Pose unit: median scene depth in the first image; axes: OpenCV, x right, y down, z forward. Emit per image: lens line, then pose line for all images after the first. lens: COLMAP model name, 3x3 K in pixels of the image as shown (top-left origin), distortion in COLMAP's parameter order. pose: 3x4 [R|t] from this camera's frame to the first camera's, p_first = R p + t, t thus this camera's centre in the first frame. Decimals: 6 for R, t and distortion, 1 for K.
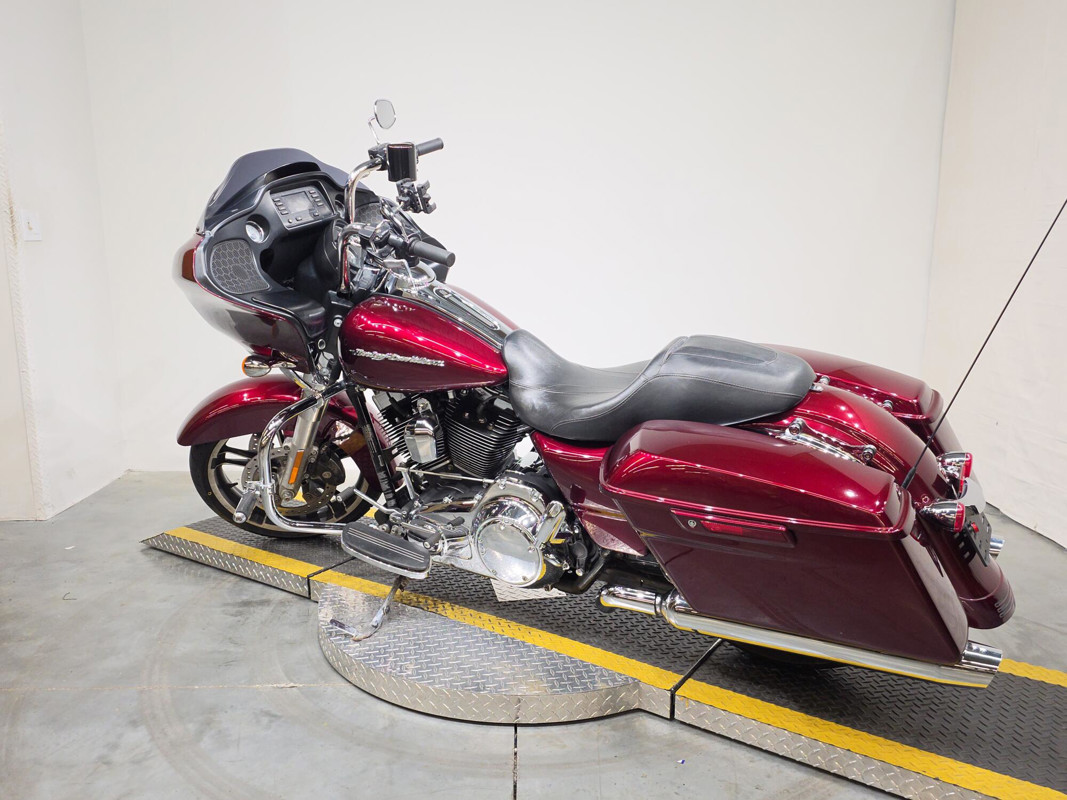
lens RADIAL K [[813.3, 0, 533.5], [0, 813.3, 400.0], [0, 0, 1]] dist [-0.005202, -0.001479]
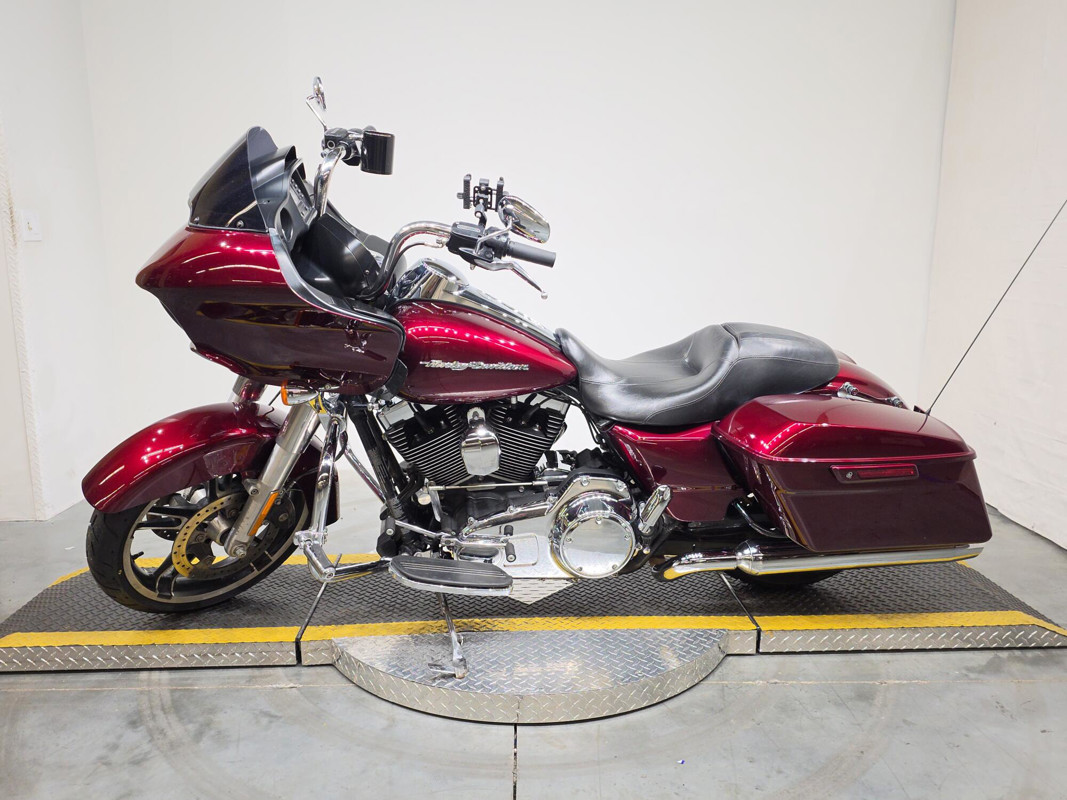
lens RADIAL K [[813.3, 0, 533.5], [0, 813.3, 400.0], [0, 0, 1]] dist [-0.005202, -0.001479]
pose [[0.818463, -0.112687, 0.563400, -0.646163], [0.106871, 0.993324, 0.043423, -0.046929], [-0.564532, 0.024671, 0.825042, 0.196915]]
